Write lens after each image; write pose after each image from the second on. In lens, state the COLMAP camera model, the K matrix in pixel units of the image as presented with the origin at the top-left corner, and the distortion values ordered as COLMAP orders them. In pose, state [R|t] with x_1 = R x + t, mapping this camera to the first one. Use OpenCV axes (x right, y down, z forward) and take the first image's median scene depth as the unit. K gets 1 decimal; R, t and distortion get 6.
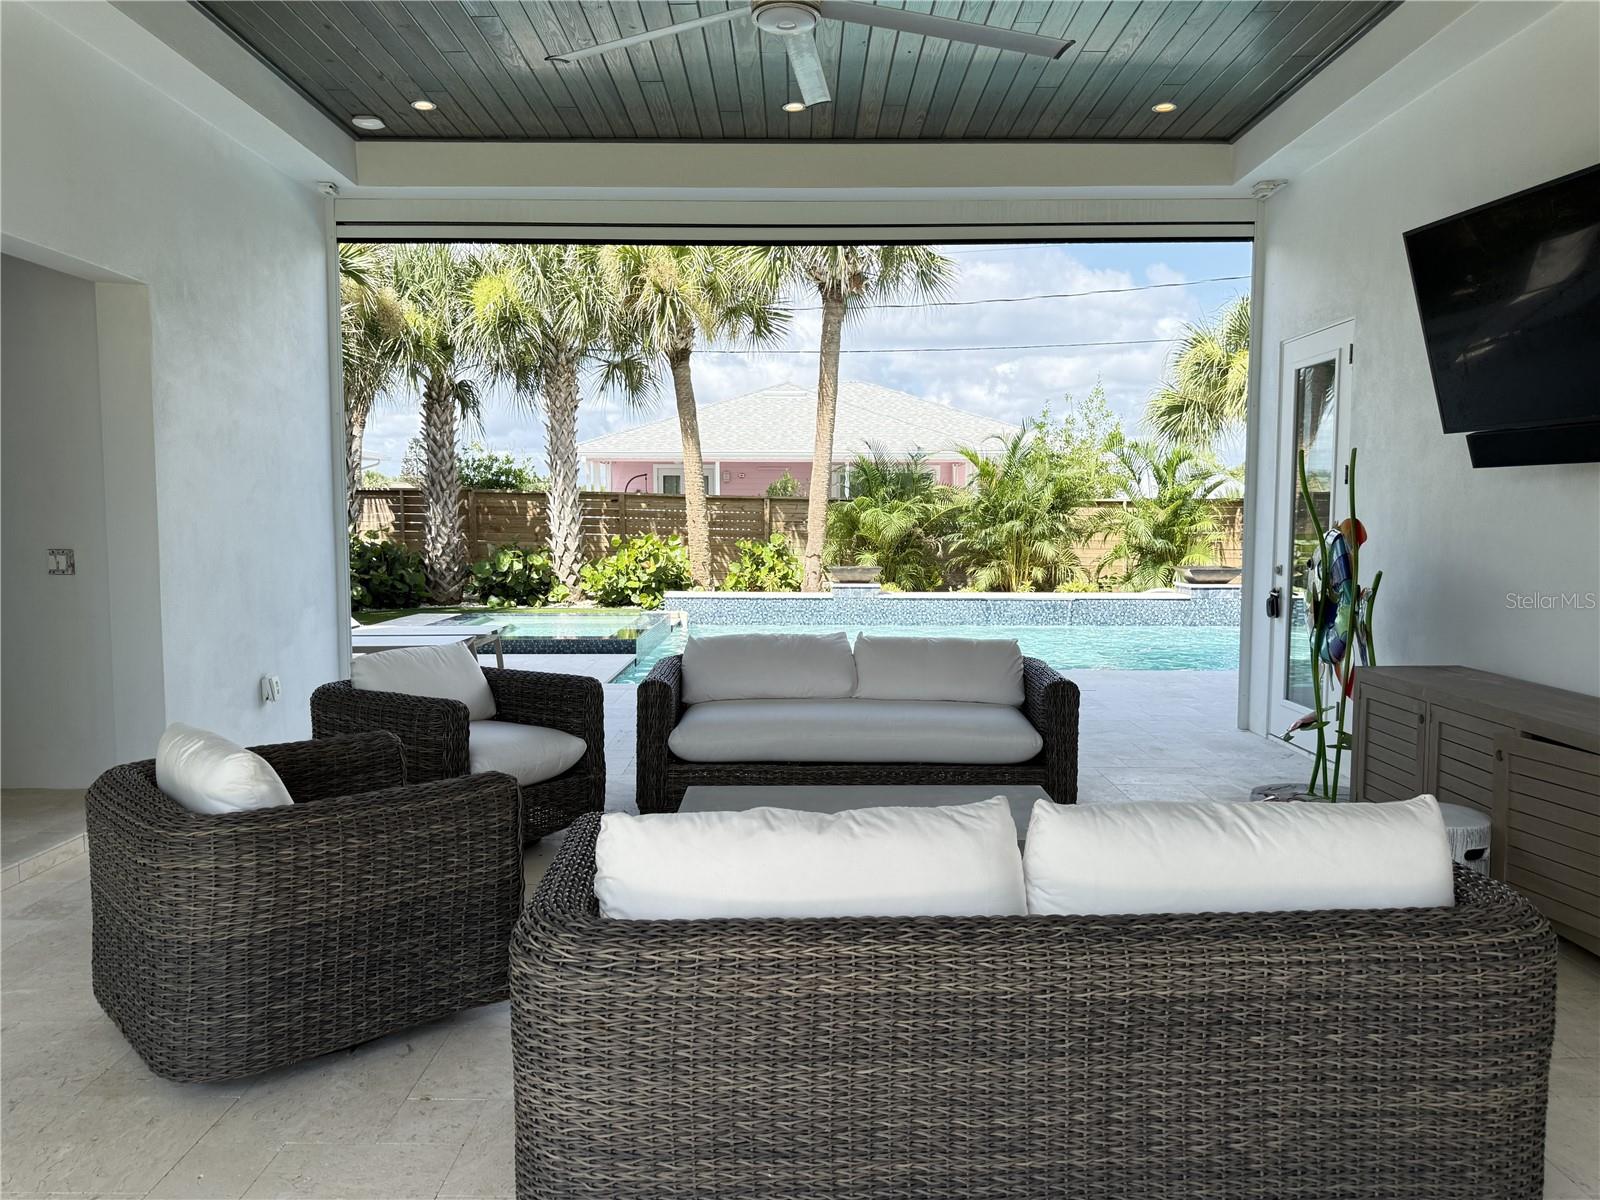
lens RADIAL K [[1155.1, 0, 800.0], [0, 1155.1, 600.0], [0, 0, 1]] dist [0.202918, -0.437800]
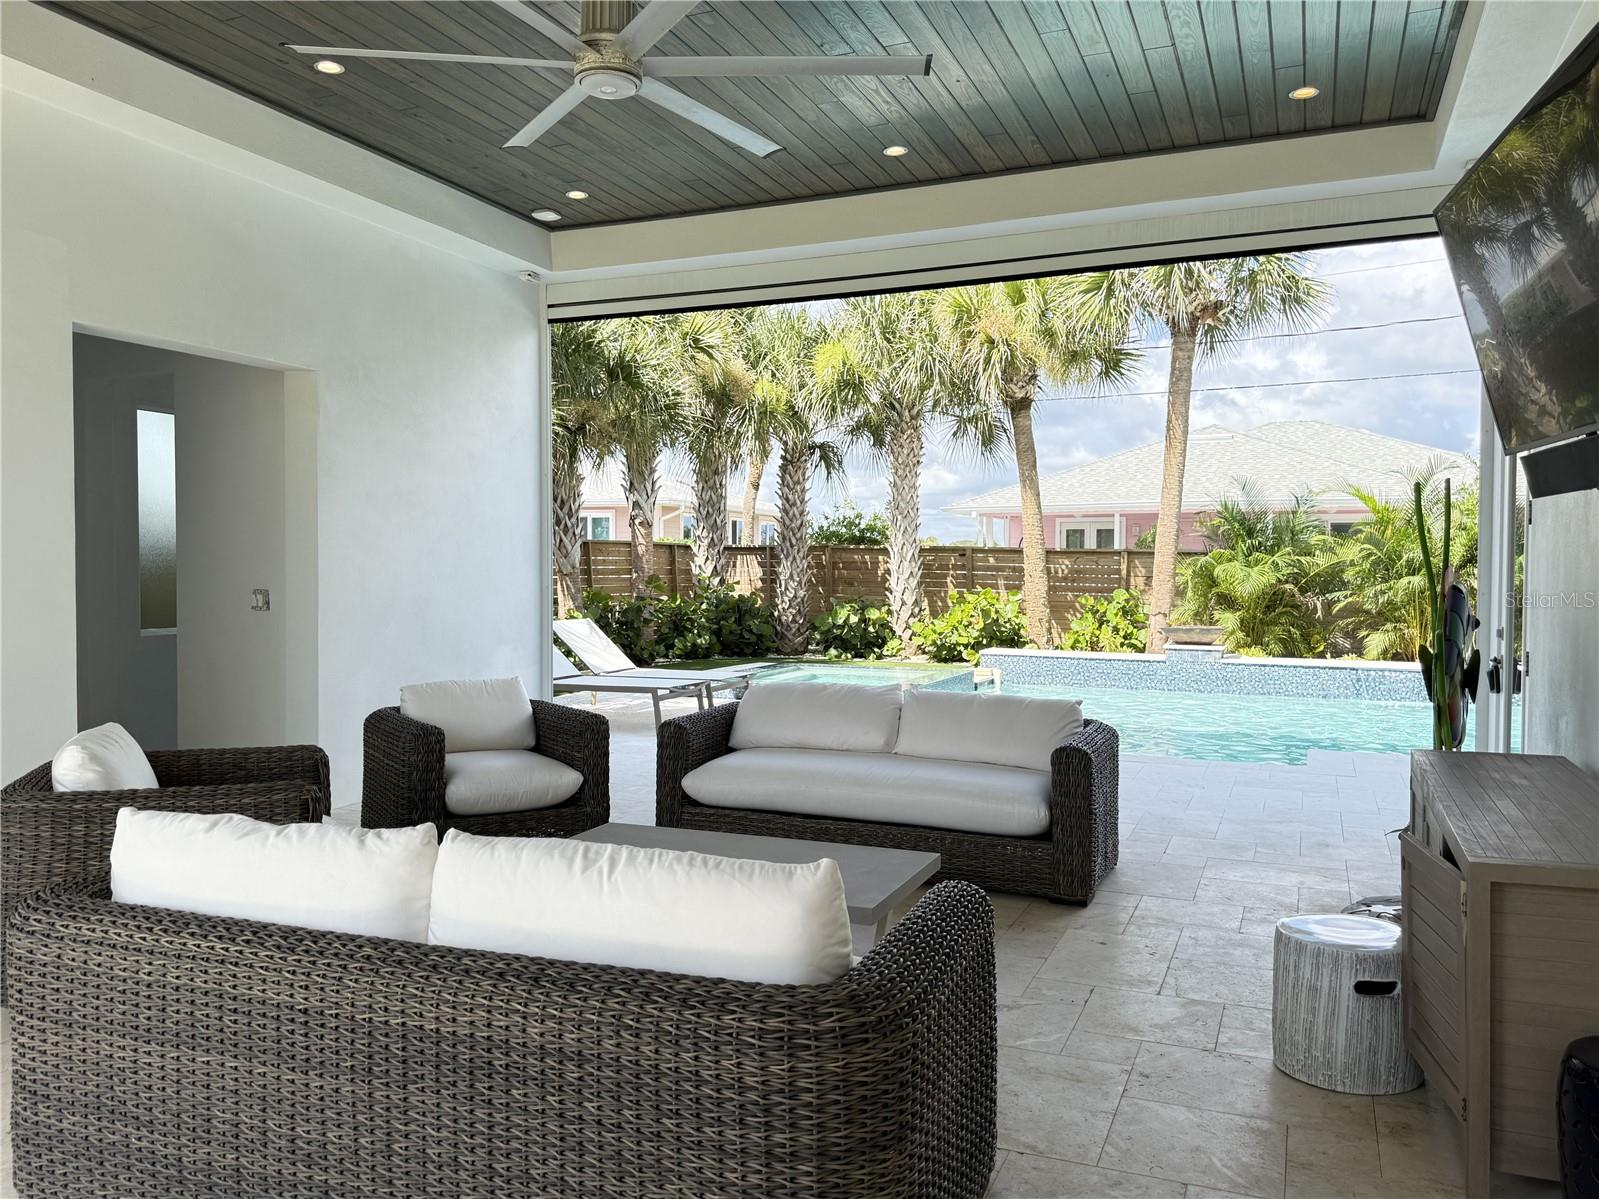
lens RADIAL K [[1194.6, 0, 799.5], [0, 1194.6, 599.5], [0, 0, 1]] dist [0.130786, -0.218145]
pose [[0.919152, 0.012037, -0.393720, 0.124278], [-0.032202, 0.998484, -0.044649, 0.001743], [0.392585, 0.053718, 0.918146, 0.022208]]
